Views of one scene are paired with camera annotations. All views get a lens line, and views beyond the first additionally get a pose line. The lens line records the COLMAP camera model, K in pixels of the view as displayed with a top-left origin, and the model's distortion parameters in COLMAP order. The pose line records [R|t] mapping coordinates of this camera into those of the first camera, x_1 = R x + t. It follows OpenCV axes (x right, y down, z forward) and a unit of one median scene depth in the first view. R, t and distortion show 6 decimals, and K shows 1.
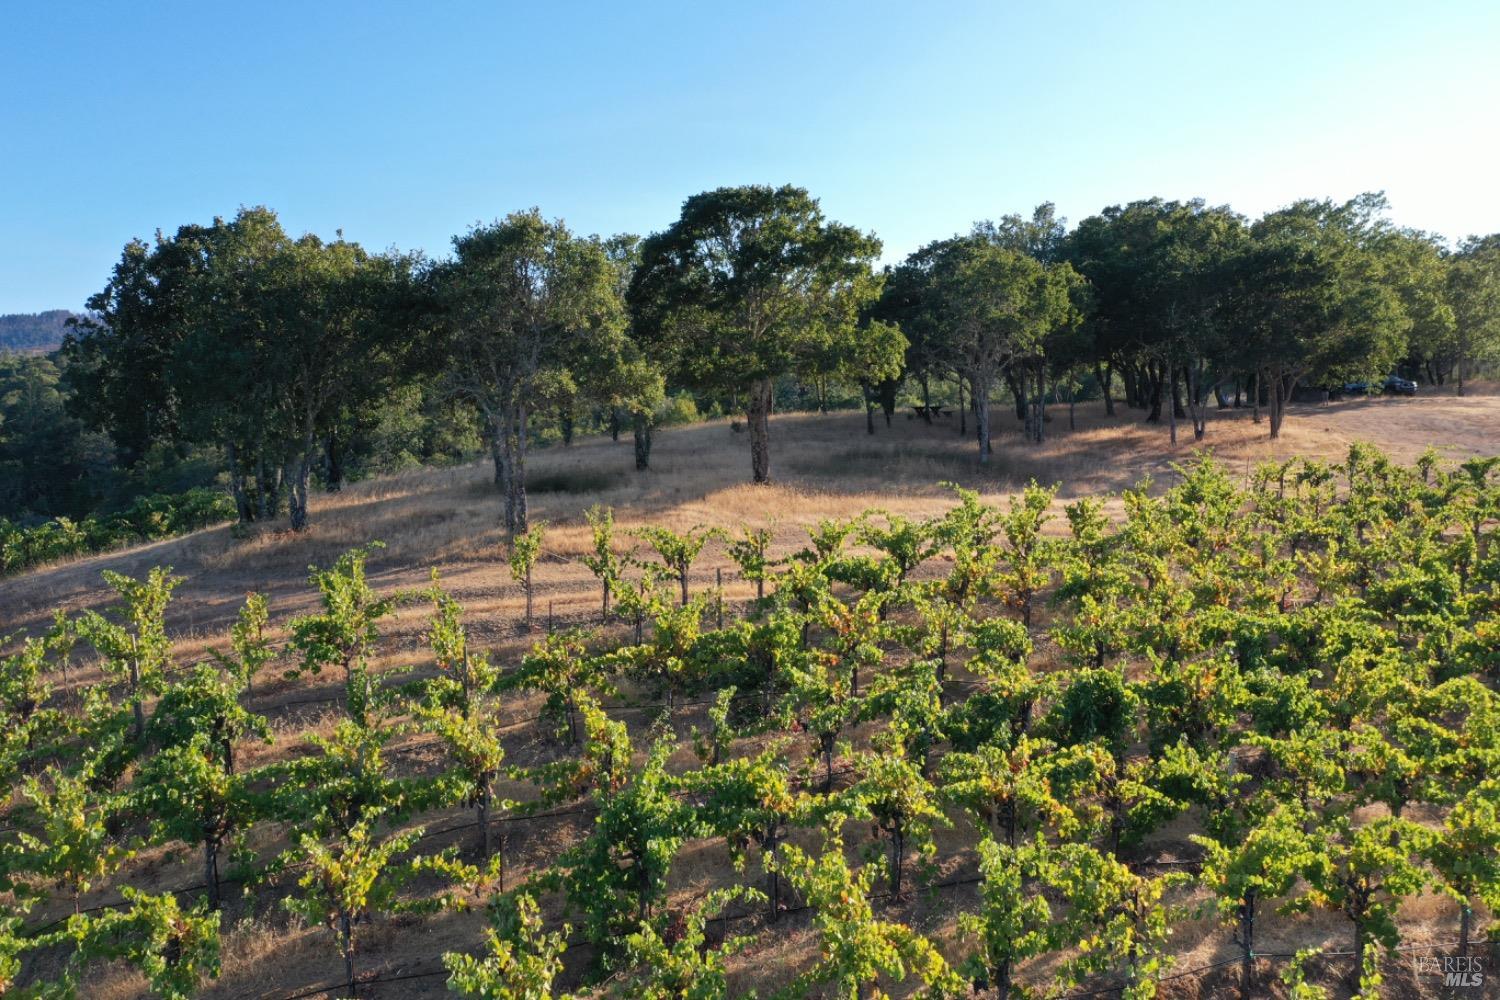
lens RADIAL K [[1183.5, 0, 743.9], [0, 1183.5, 496.4], [0, 0, 1]] dist [-0.001963, -0.004655]
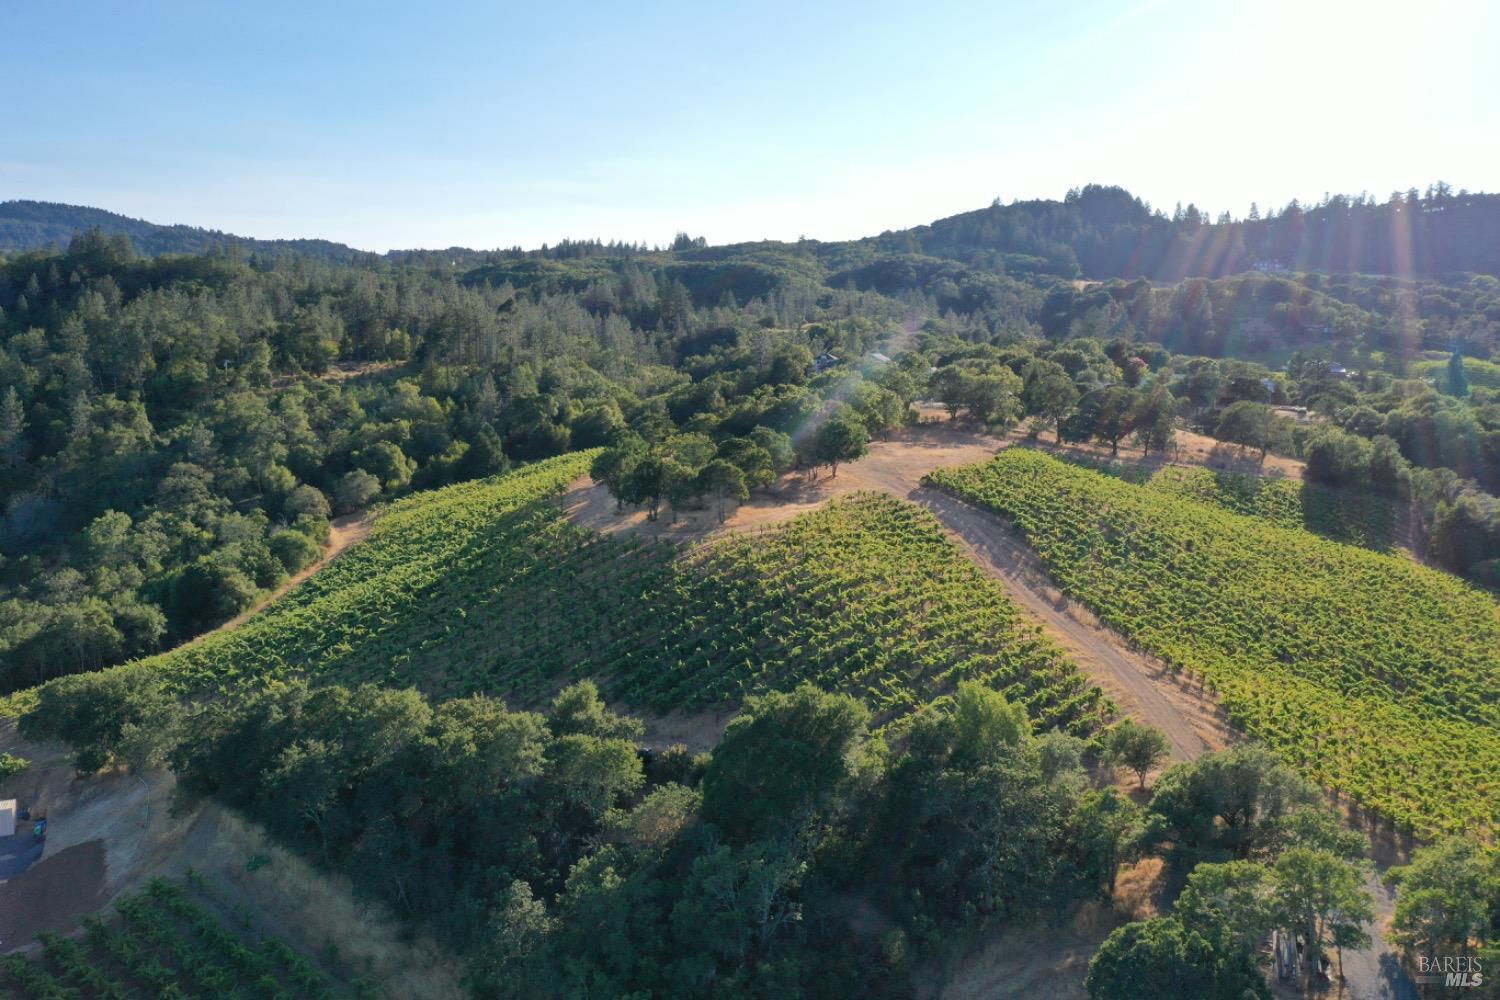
lens RADIAL K [[1183.5, 0, 745.8], [0, 1183.5, 502.7], [0, 0, 1]] dist [-0.001963, -0.004655]
pose [[0.914566, -0.035580, 0.402868, -2.059914], [0.005969, 0.997202, 0.074520, -0.414236], [-0.404392, -0.065748, 0.912220, -3.560622]]
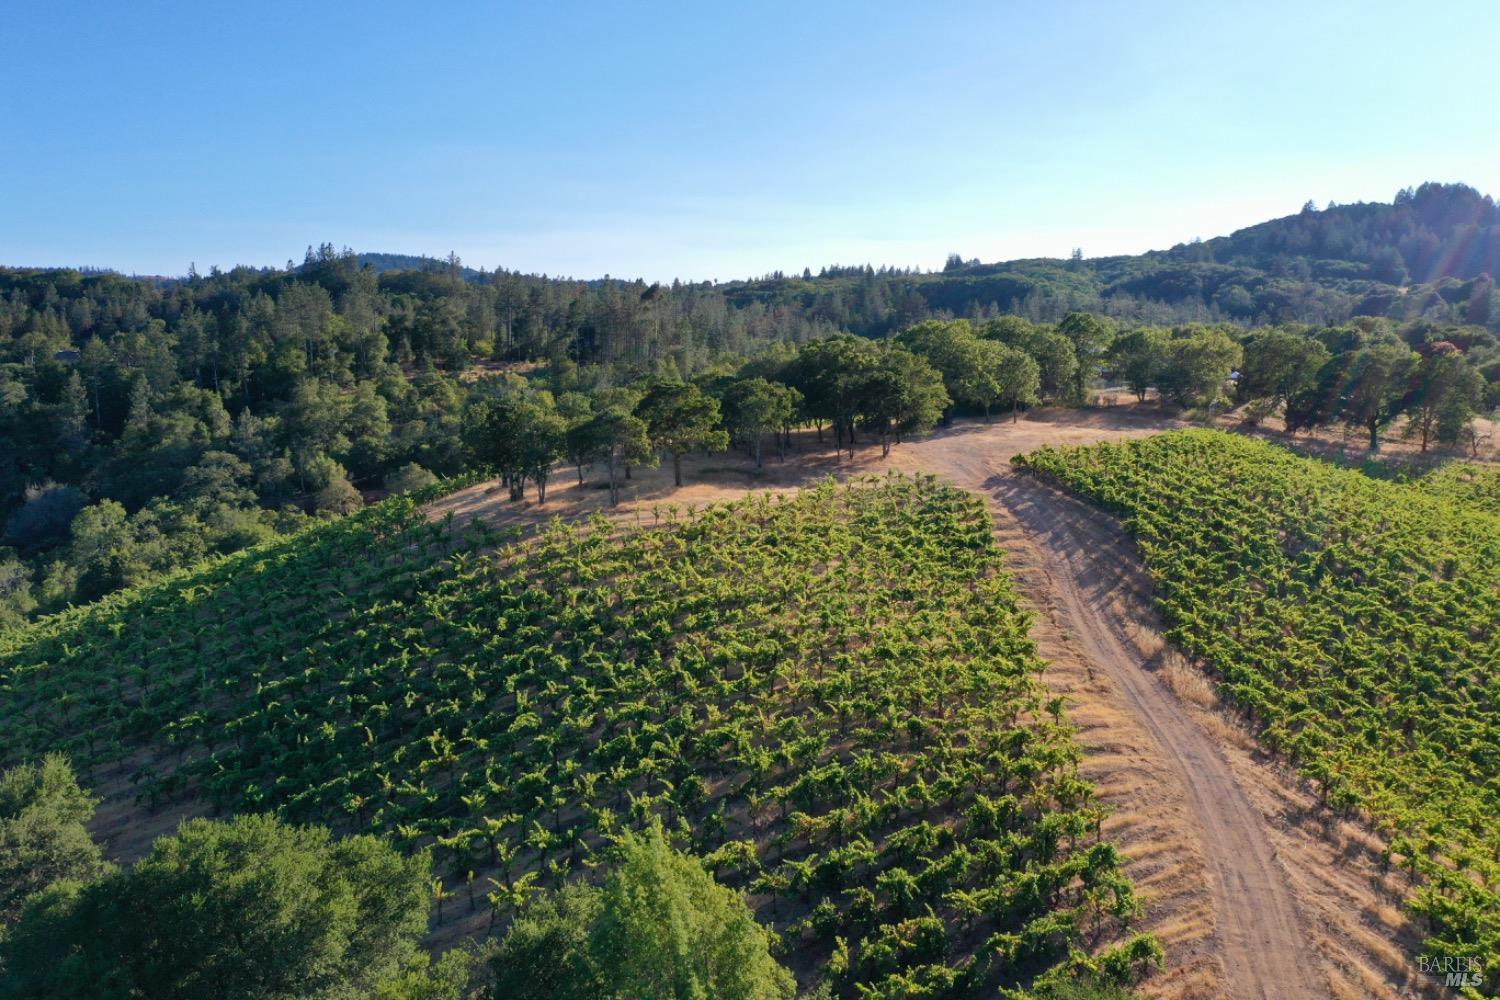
lens RADIAL K [[1183.5, 0, 746.3], [0, 1183.5, 494.1], [0, 0, 1]] dist [-0.001963, -0.004655]
pose [[0.985879, -0.004835, 0.167392, -0.361926], [-0.001115, 0.999371, 0.035435, -0.108327], [-0.167458, -0.035121, 0.985253, -2.200761]]
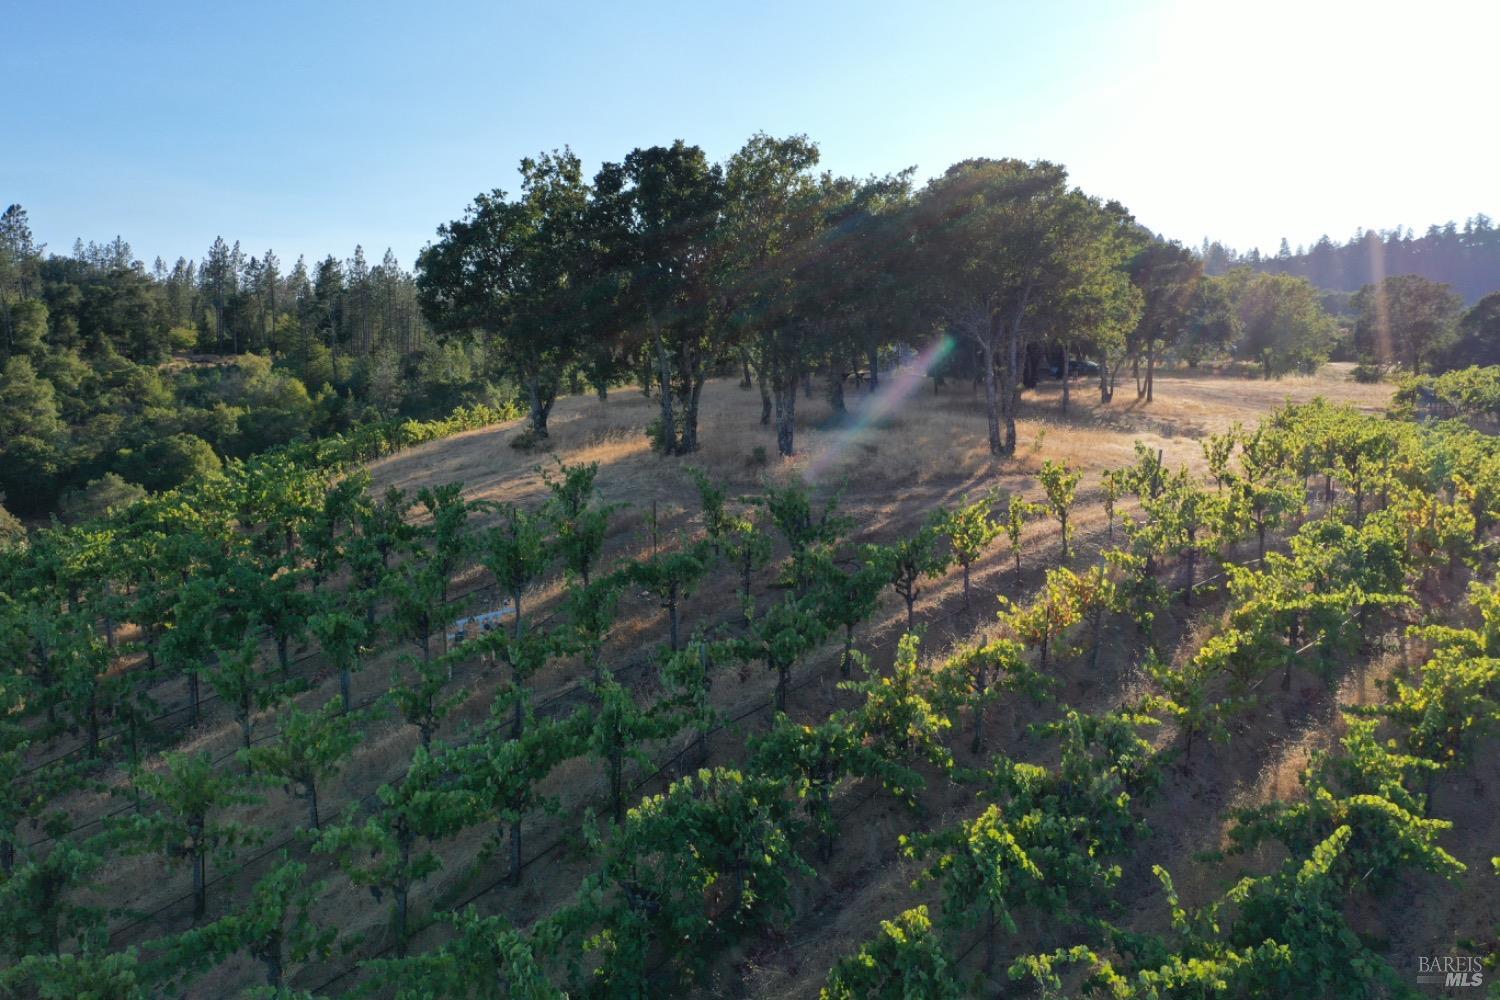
lens RADIAL K [[1183.5, 0, 747.0], [0, 1183.5, 495.7], [0, 0, 1]] dist [-0.001963, -0.004655]
pose [[0.909633, -0.021501, 0.414857, -0.820163], [0.019527, 0.999769, 0.008999, 0.053738], [-0.414954, -0.000084, 0.909842, 0.082484]]
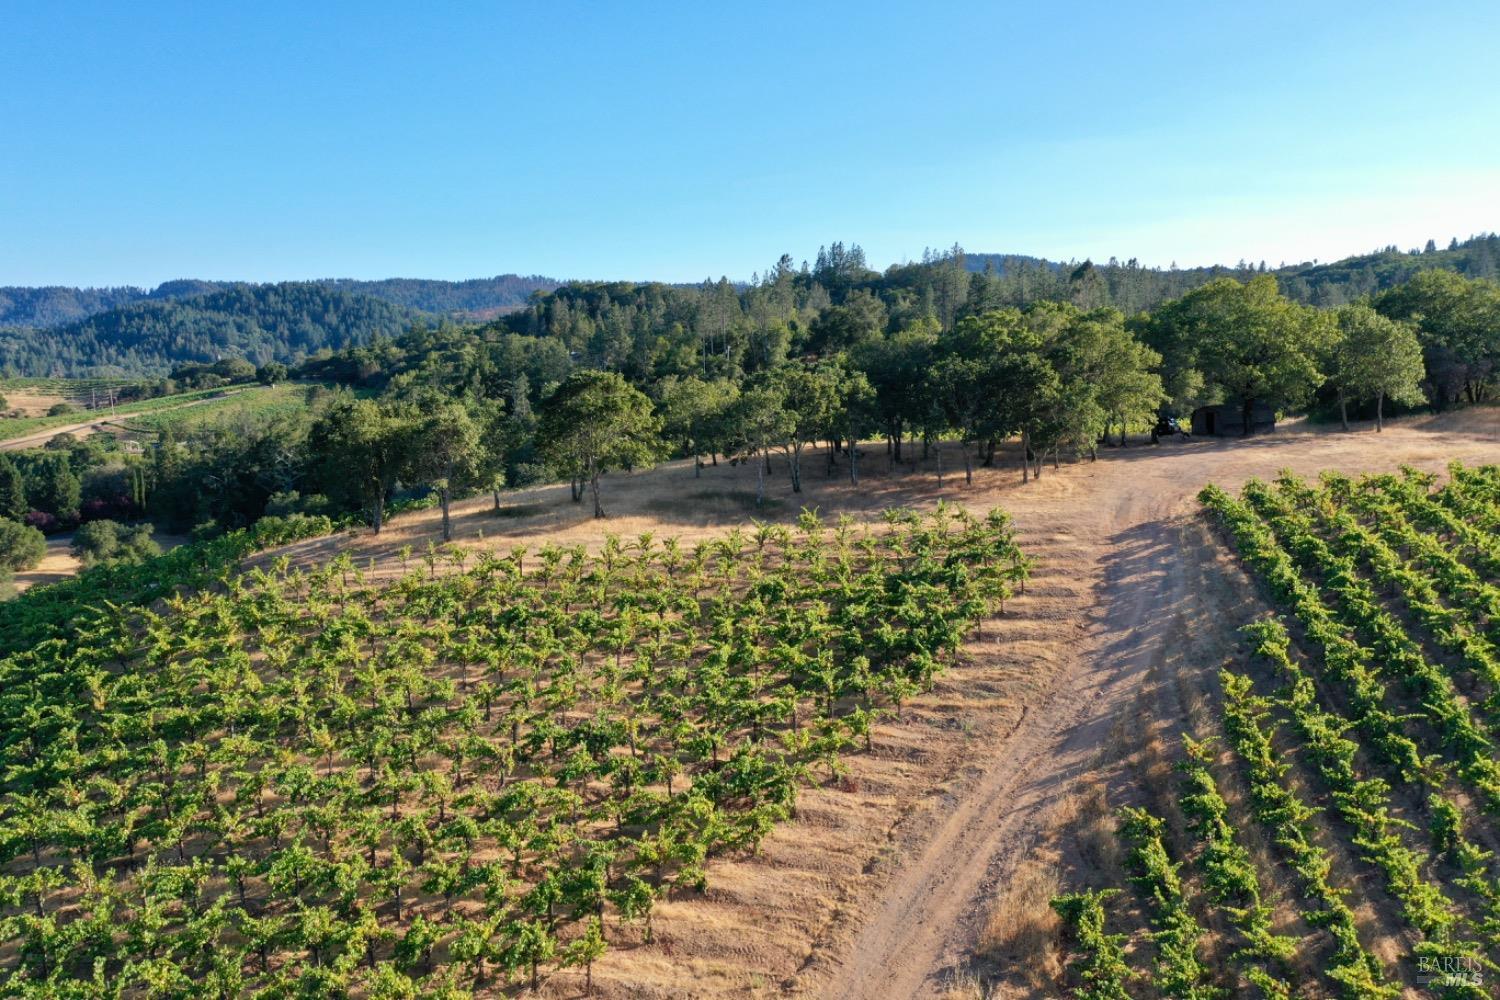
lens RADIAL K [[1183.5, 0, 745.8], [0, 1183.5, 497.8], [0, 0, 1]] dist [-0.001963, -0.004655]
pose [[0.946254, 0.035596, -0.321459, 1.078865], [-0.021848, 0.998690, 0.046274, -0.169294], [0.322685, -0.036764, 0.945792, -1.017247]]
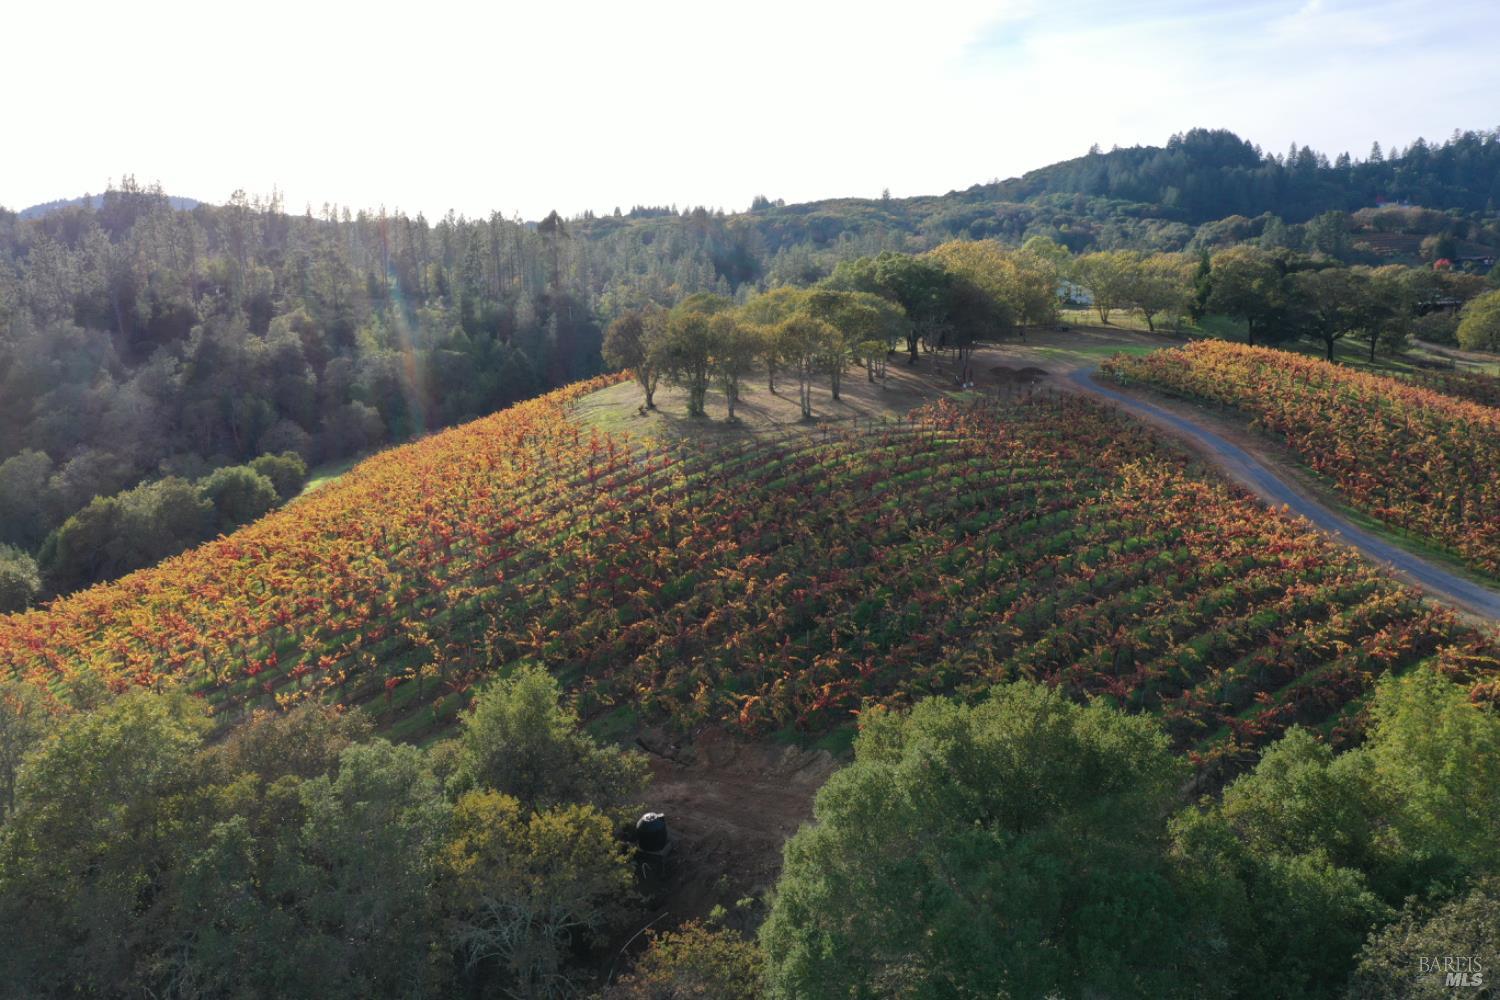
lens RADIAL K [[1183.5, 0, 746.9], [0, 1183.5, 493.3], [0, 0, 1]] dist [-0.001963, -0.004655]
pose [[0.939659, -0.050961, 0.338296, -1.381358], [0.024069, 0.996241, 0.083218, -0.023832], [-0.341265, -0.070054, 0.937353, -1.912245]]
